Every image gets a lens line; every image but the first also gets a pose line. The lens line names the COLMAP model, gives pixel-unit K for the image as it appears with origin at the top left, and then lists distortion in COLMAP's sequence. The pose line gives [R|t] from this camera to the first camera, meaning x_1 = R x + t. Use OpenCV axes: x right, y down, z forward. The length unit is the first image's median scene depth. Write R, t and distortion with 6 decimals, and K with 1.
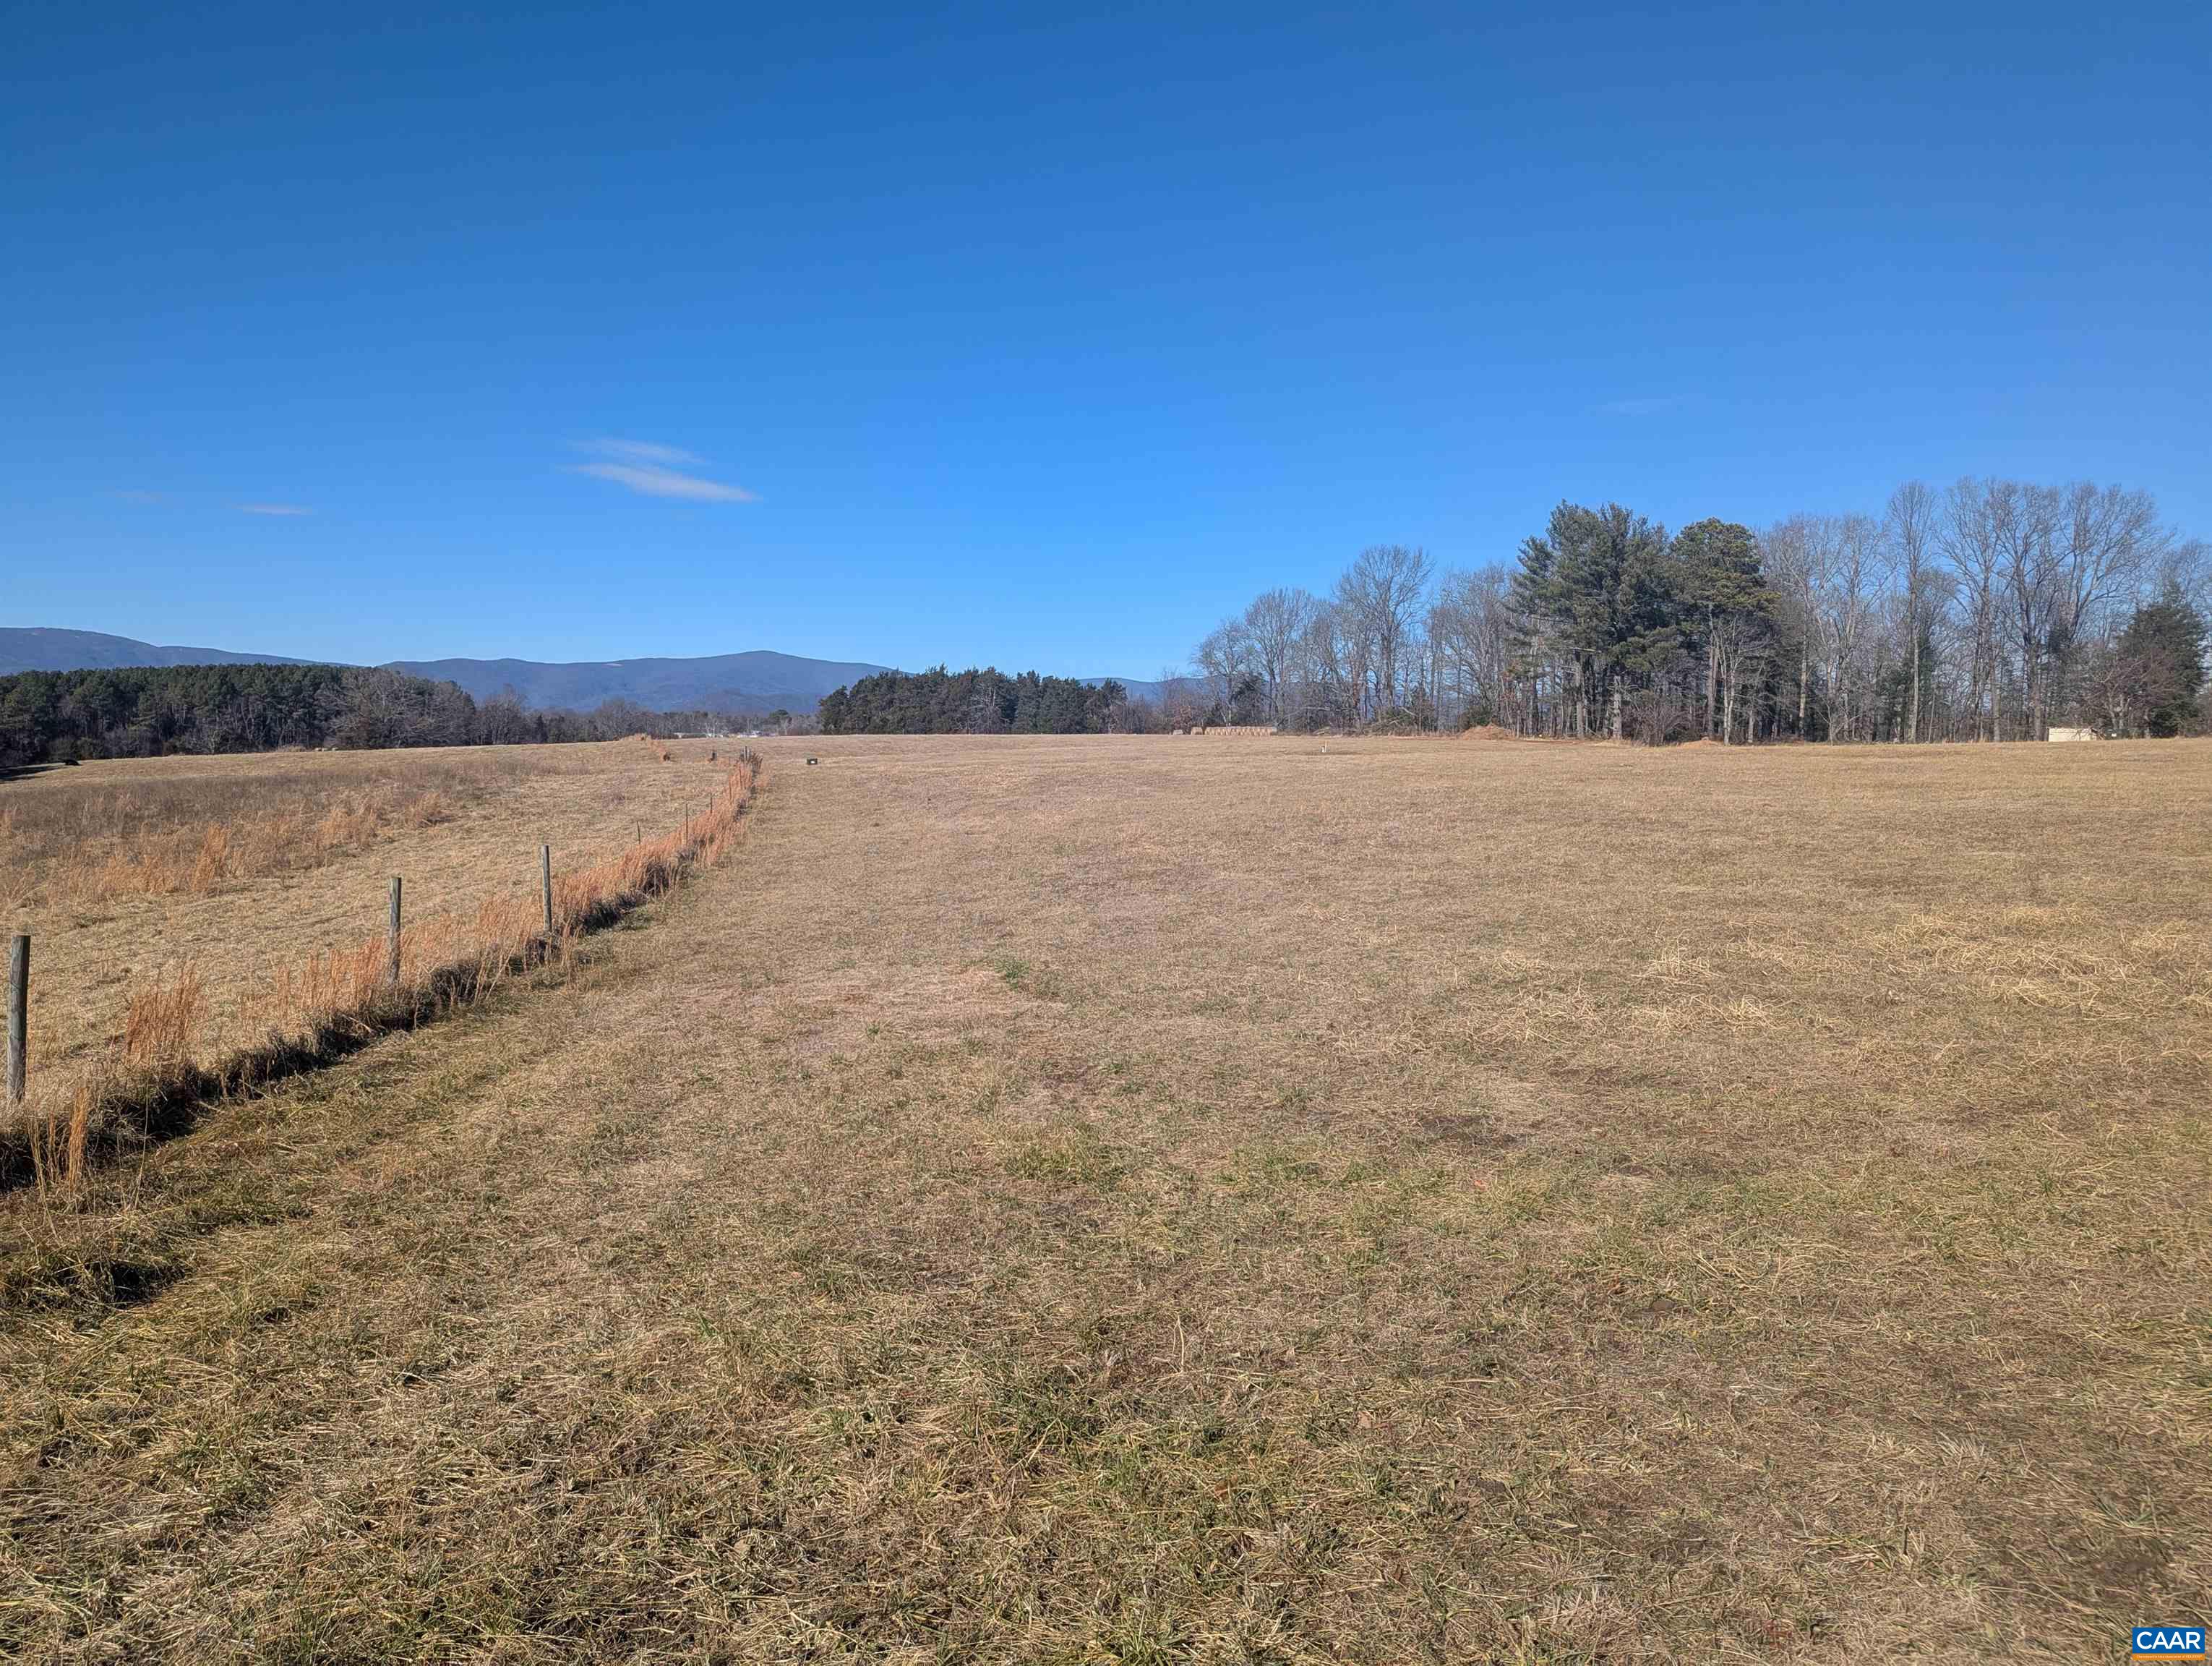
lens RADIAL K [[1561.5, 0, 1088.5], [0, 1561.5, 825.1], [0, 0, 1]] dist [0.066660, -0.066386]
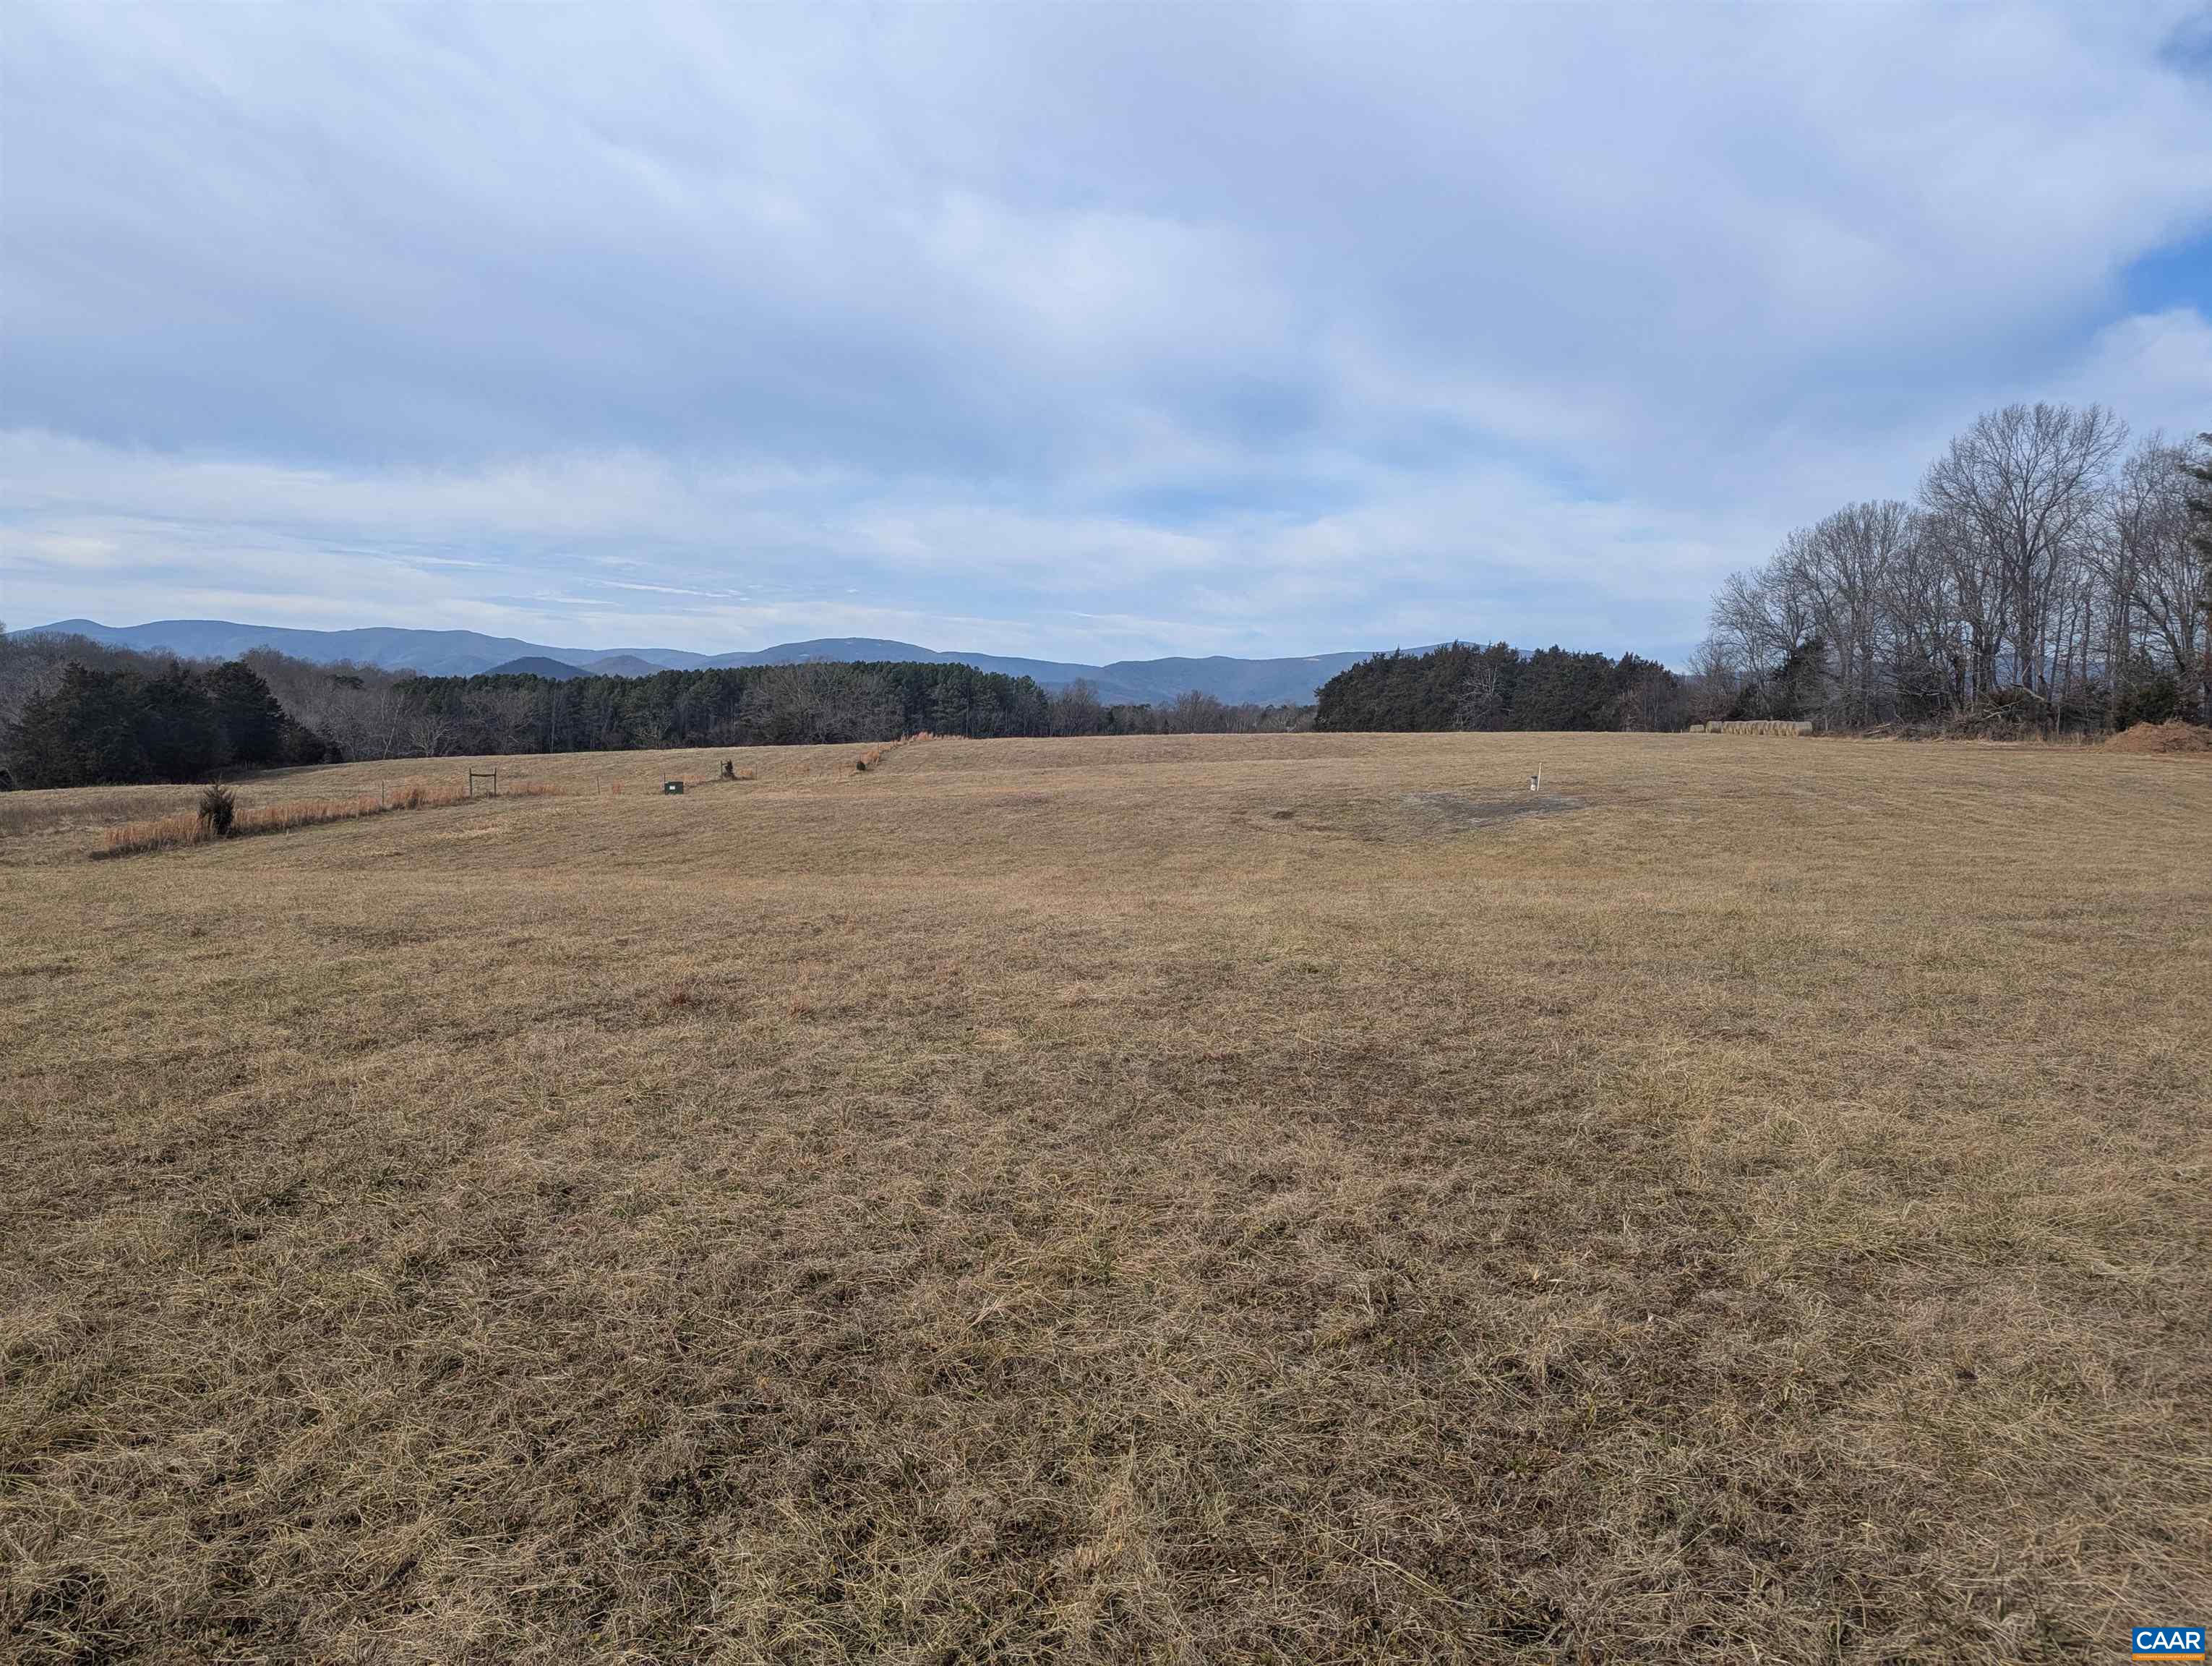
lens RADIAL K [[1561.5, 0, 1098.3], [0, 1561.5, 846.7], [0, 0, 1]] dist [0.066660, -0.066386]
pose [[0.911264, 0.031348, -0.410628, 0.243636], [-0.023209, 0.999423, 0.024793, -0.045603], [0.411169, -0.013063, 0.911466, 0.639868]]
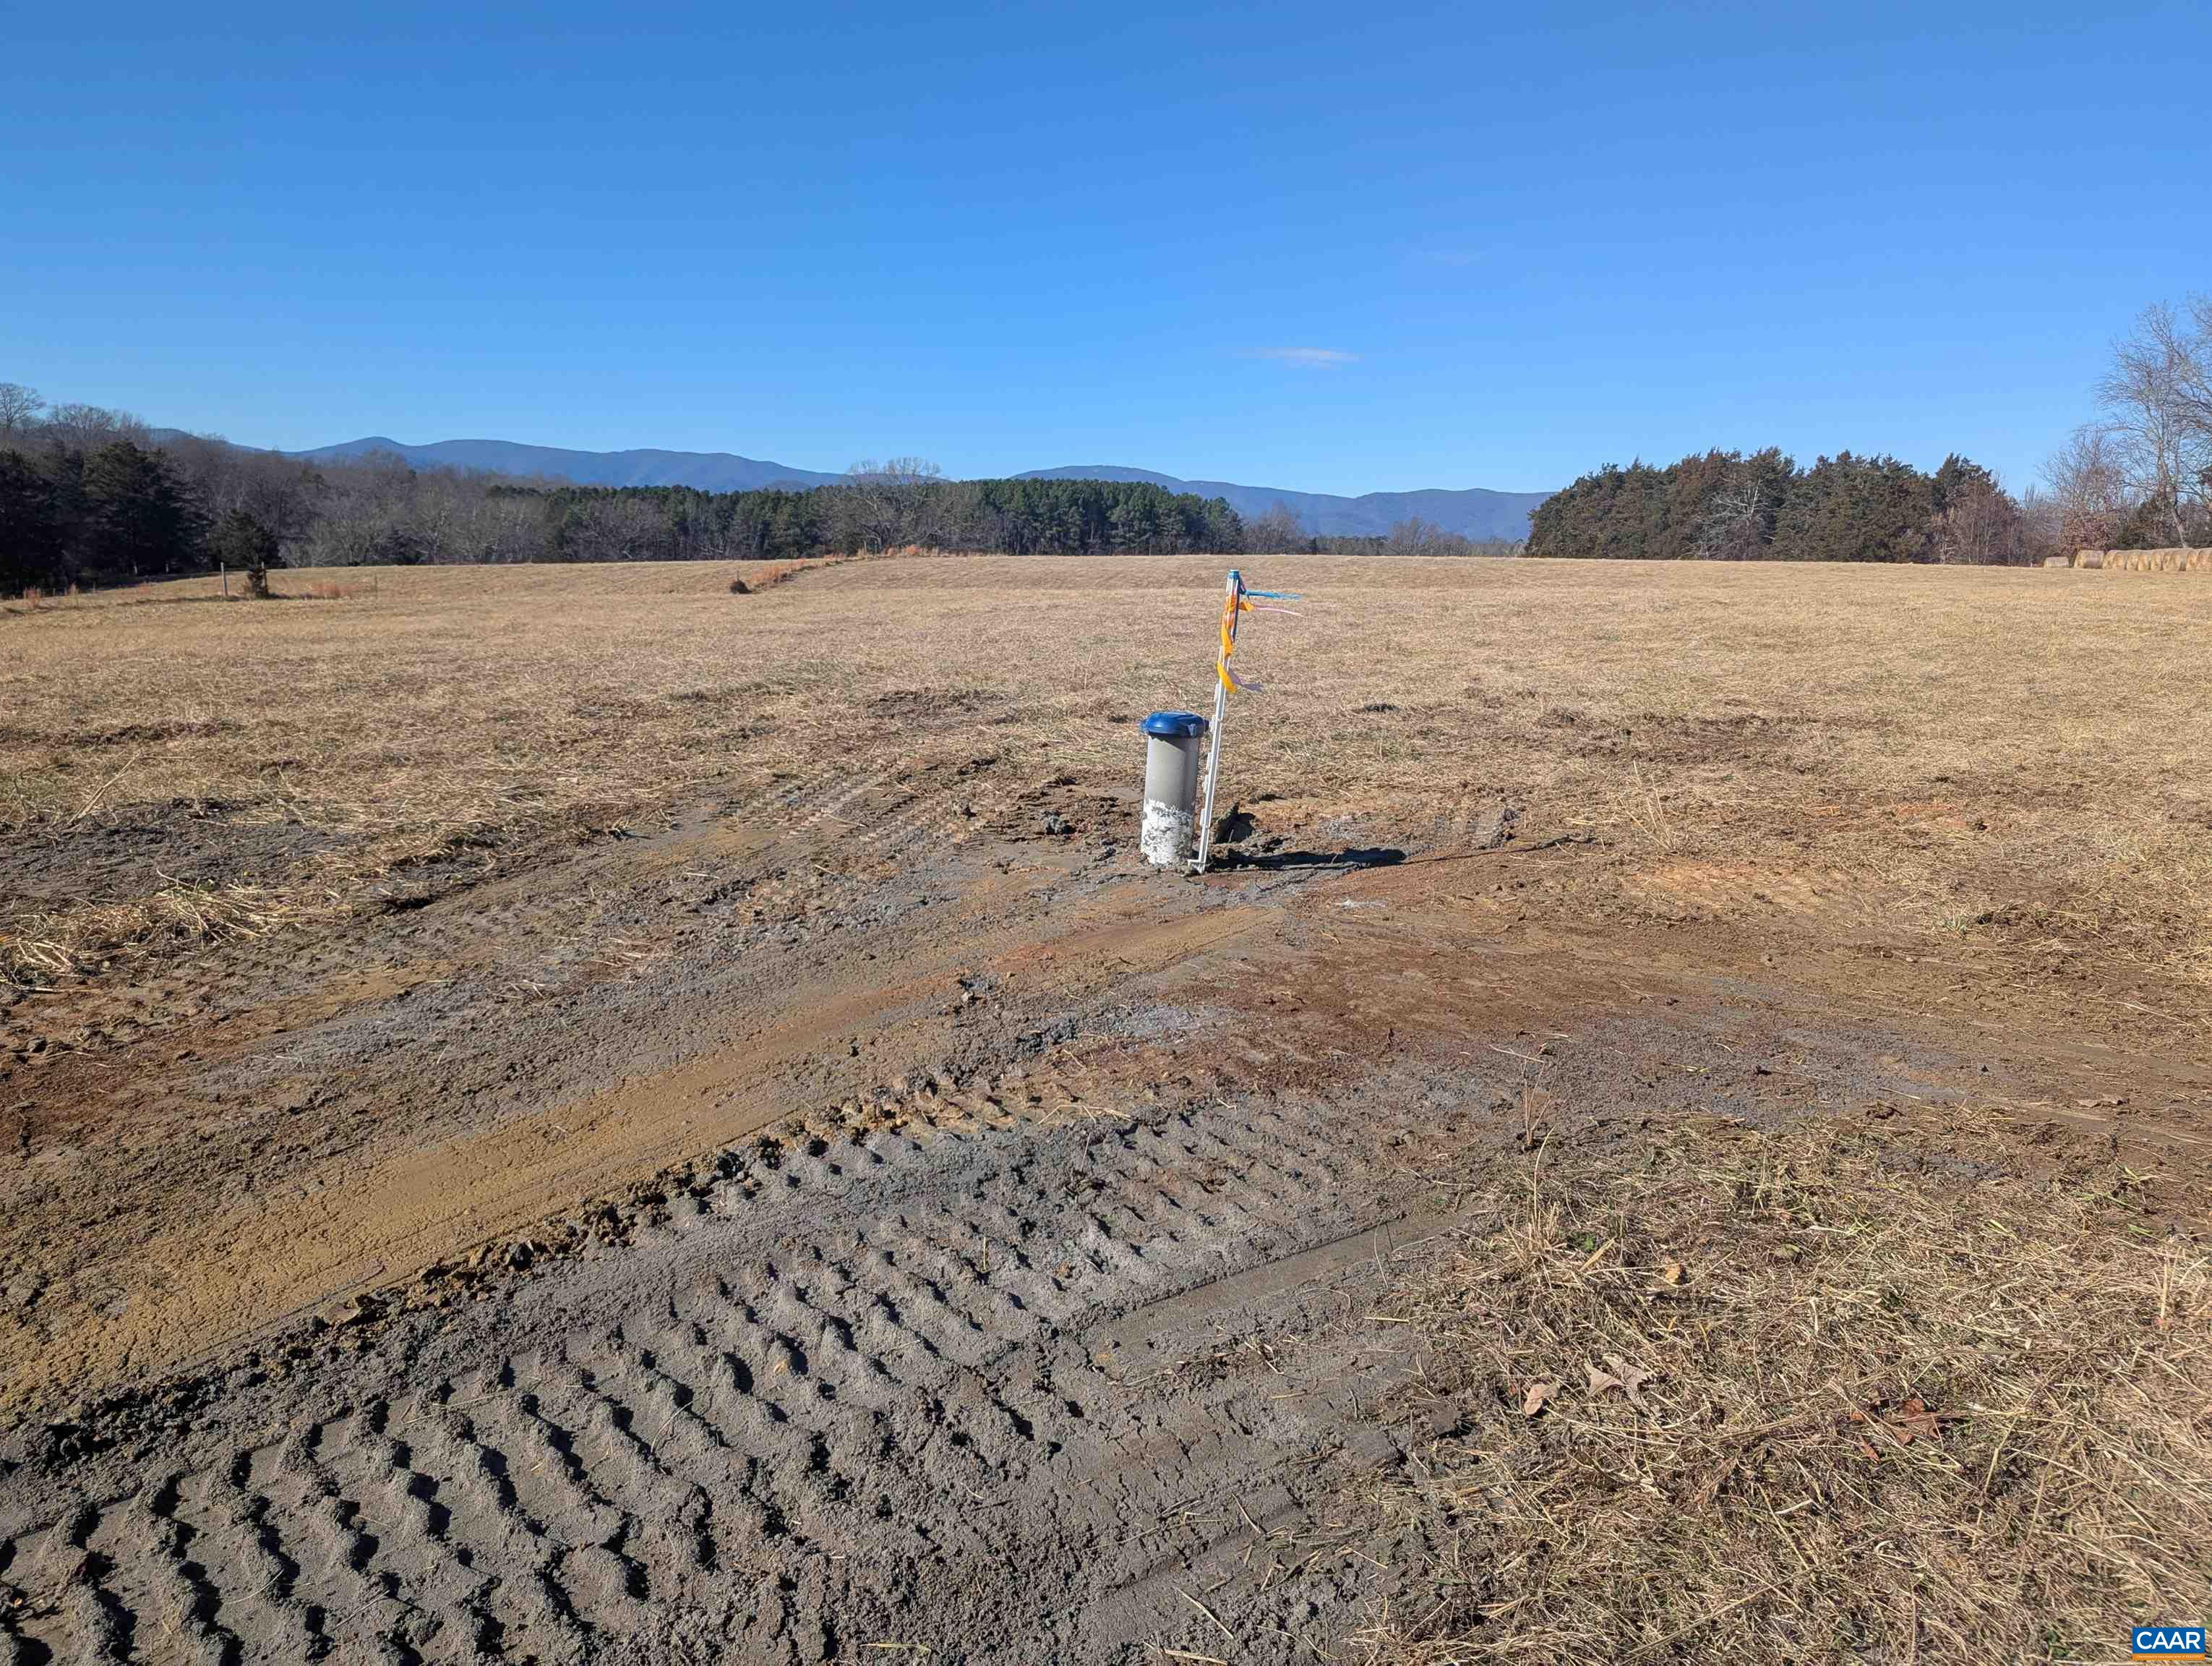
lens RADIAL K [[1561.5, 0, 1096.5], [0, 1561.5, 832.7], [0, 0, 1]] dist [0.066660, -0.066386]
pose [[0.839373, 0.111885, -0.531916, 0.183100], [-0.051895, 0.990611, 0.126476, -0.059293], [0.541073, -0.078557, 0.837299, 1.068149]]
